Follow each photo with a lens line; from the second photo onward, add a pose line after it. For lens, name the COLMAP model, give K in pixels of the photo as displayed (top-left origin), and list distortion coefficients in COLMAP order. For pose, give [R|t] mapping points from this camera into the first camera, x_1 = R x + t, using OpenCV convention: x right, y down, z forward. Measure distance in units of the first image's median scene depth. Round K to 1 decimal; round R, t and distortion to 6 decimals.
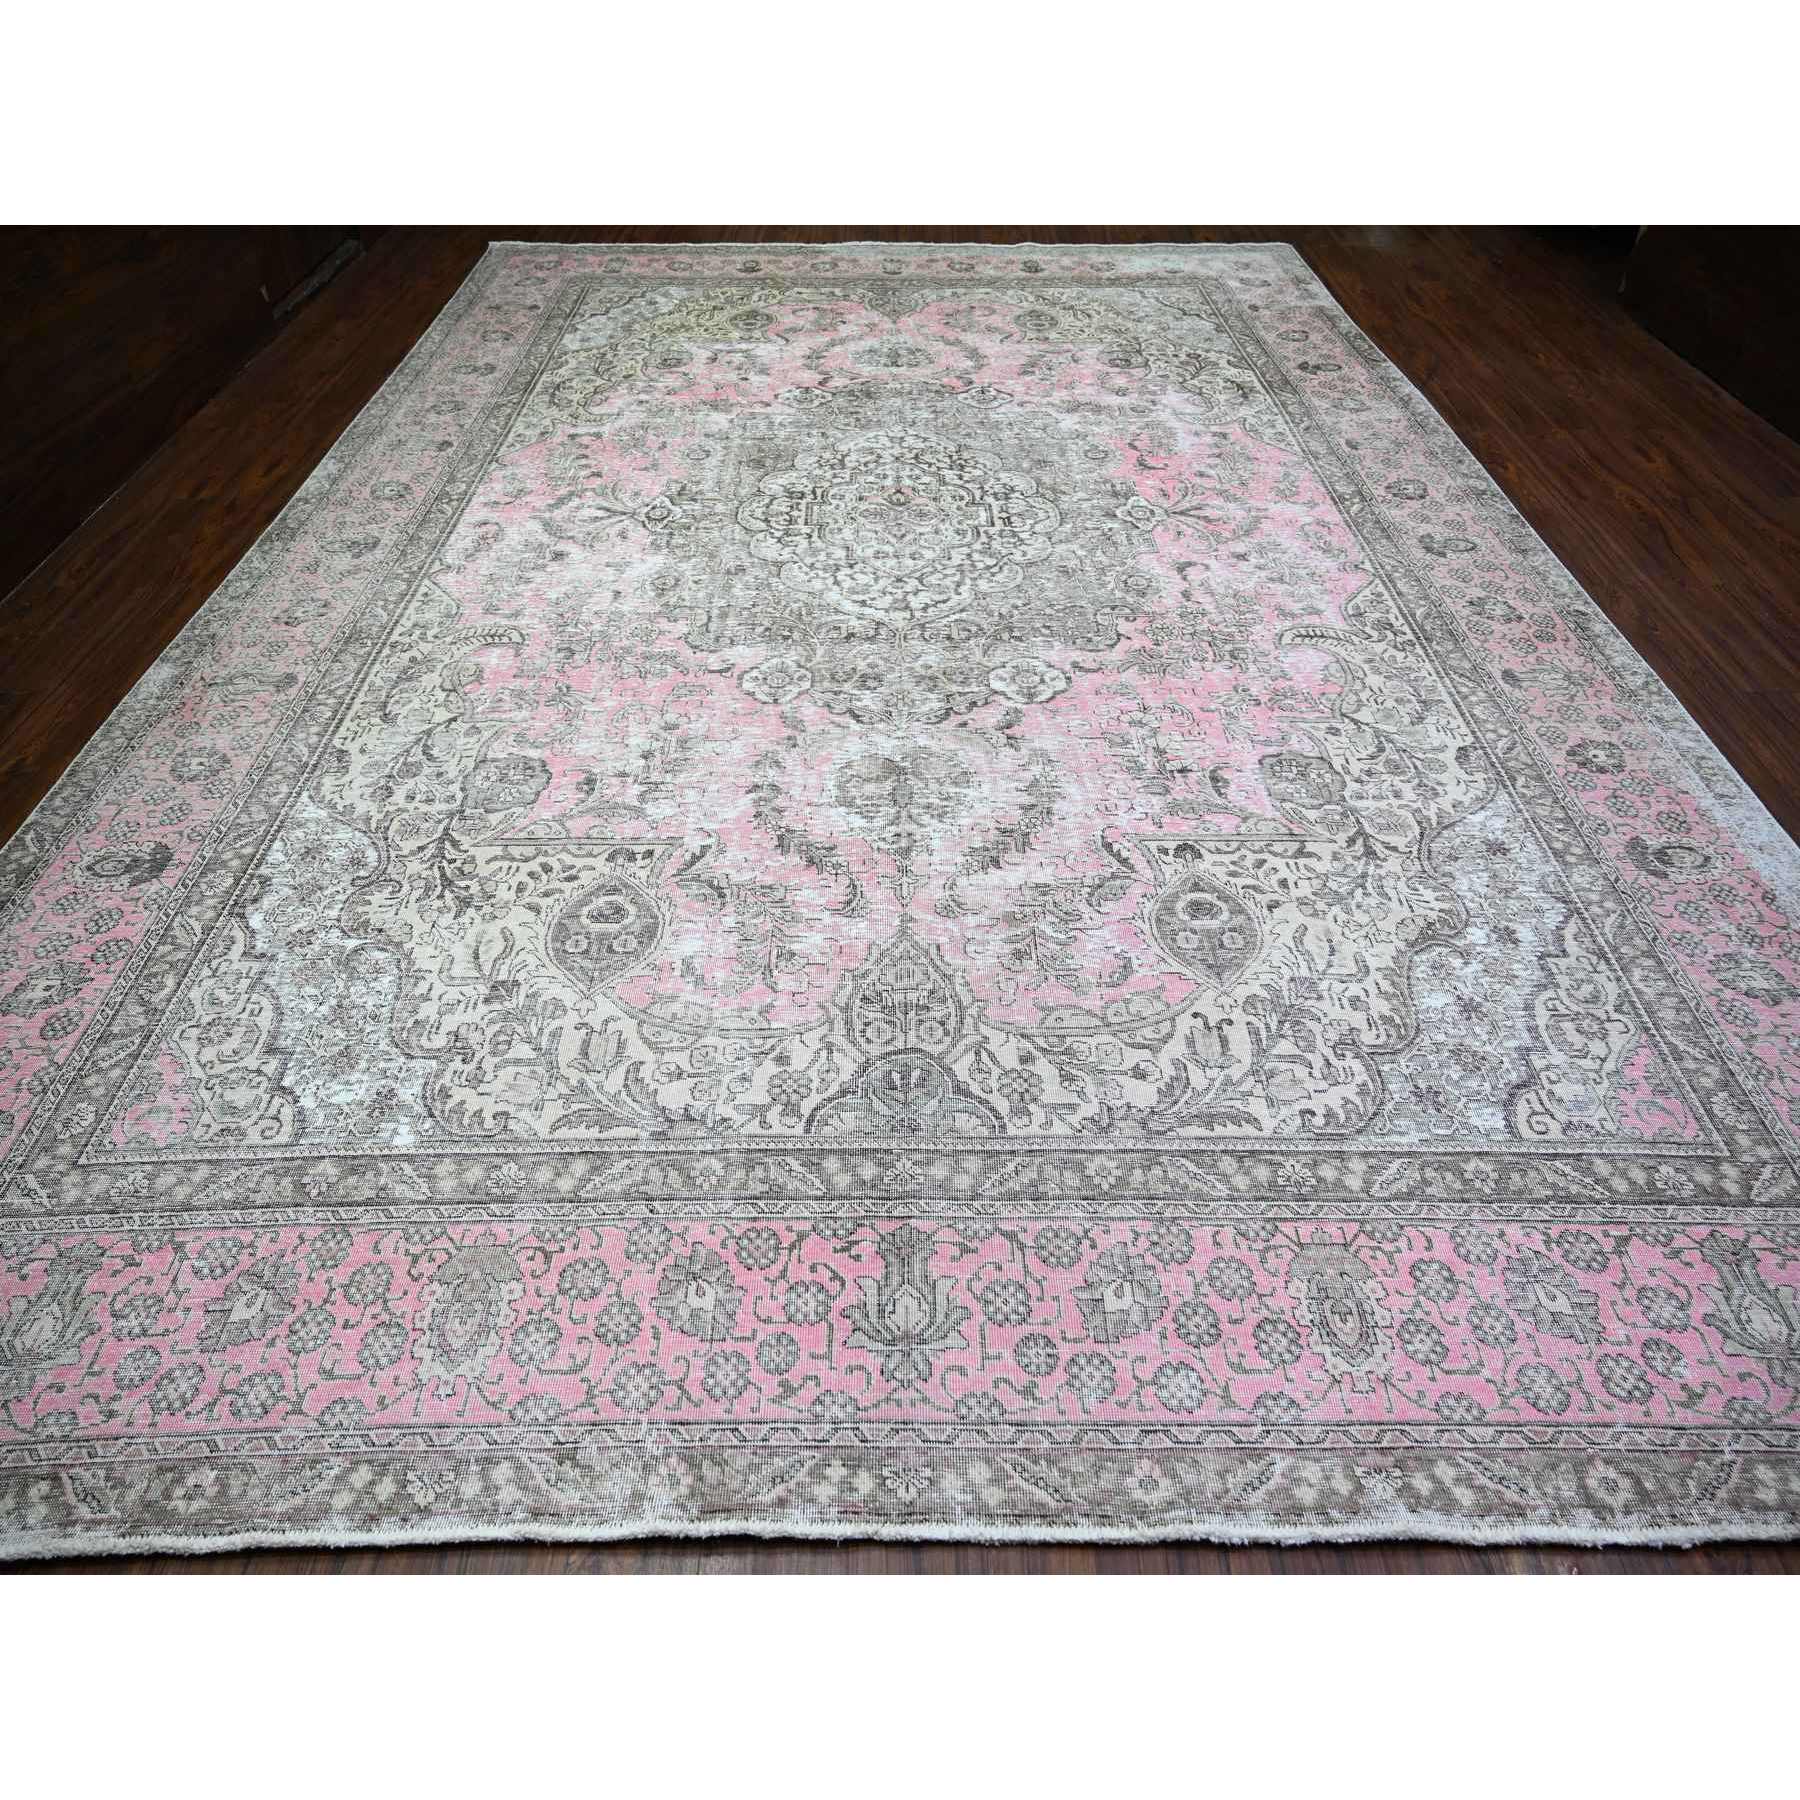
lens RADIAL K [[1121.5, 0, 900.0], [0, 1121.5, 900.0], [0, 0, 1]] dist [-0.011930, 0.003984]
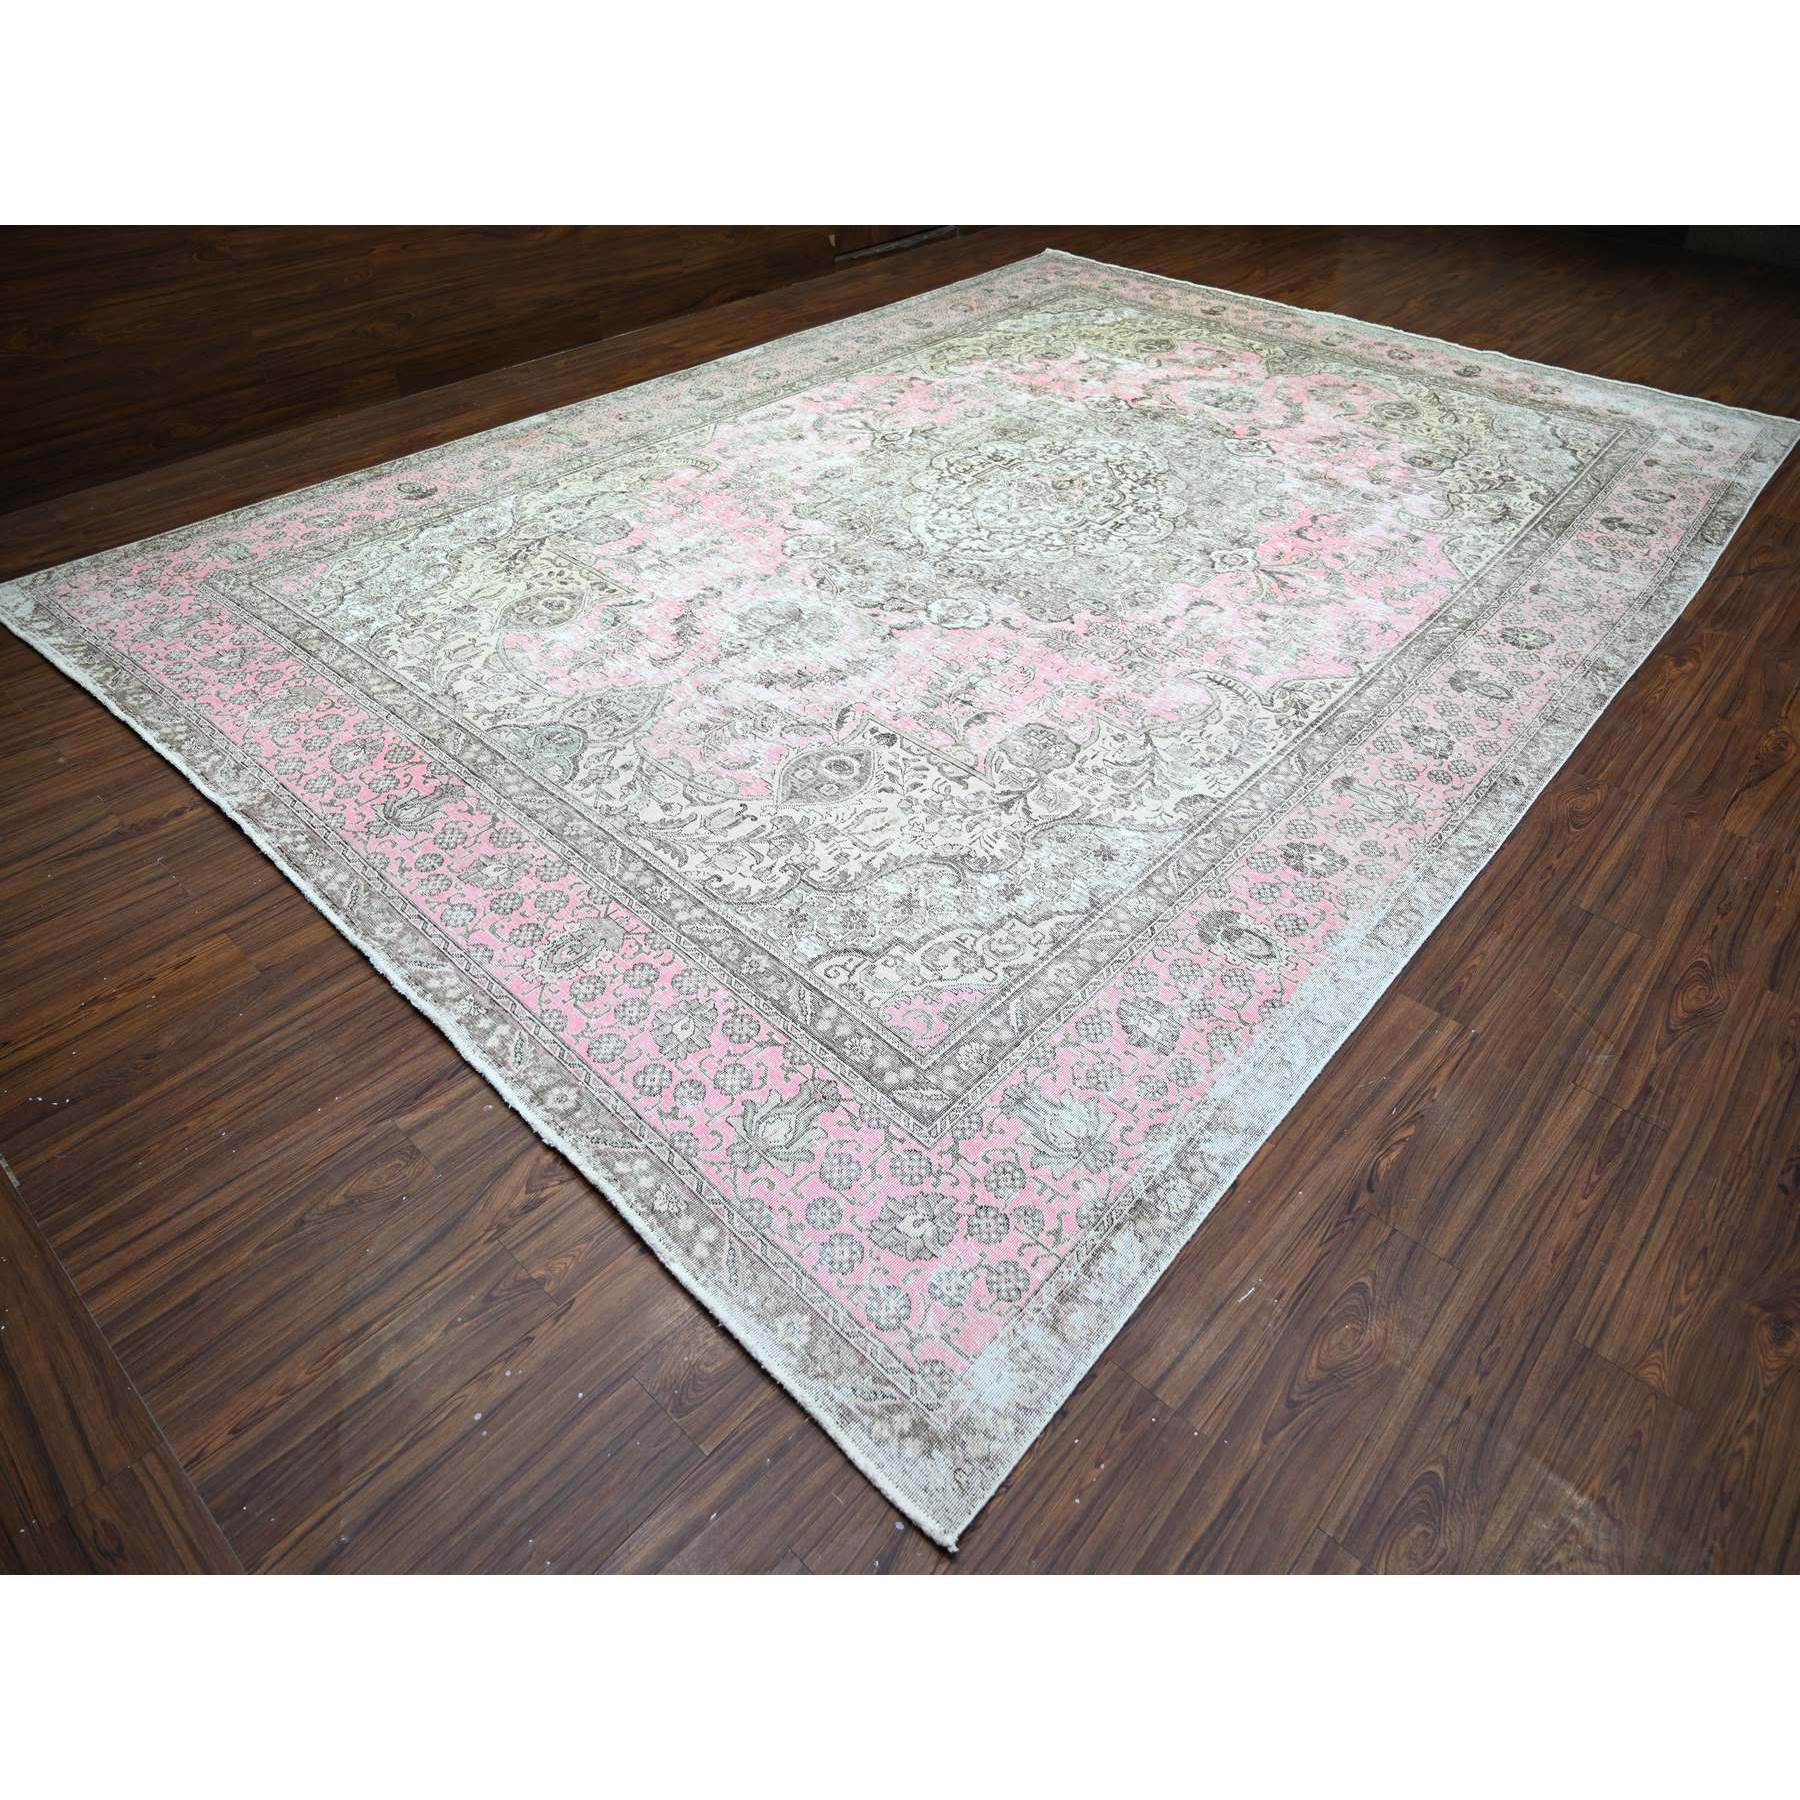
lens RADIAL K [[1121.5, 0, 900.0], [0, 1121.5, 900.0], [0, 0, 1]] dist [-0.011930, 0.003984]
pose [[0.733164, 0.468076, -0.493331, 0.753482], [-0.490770, 0.866350, 0.092642, -0.008639], [0.470760, 0.174190, 0.864894, -0.018015]]
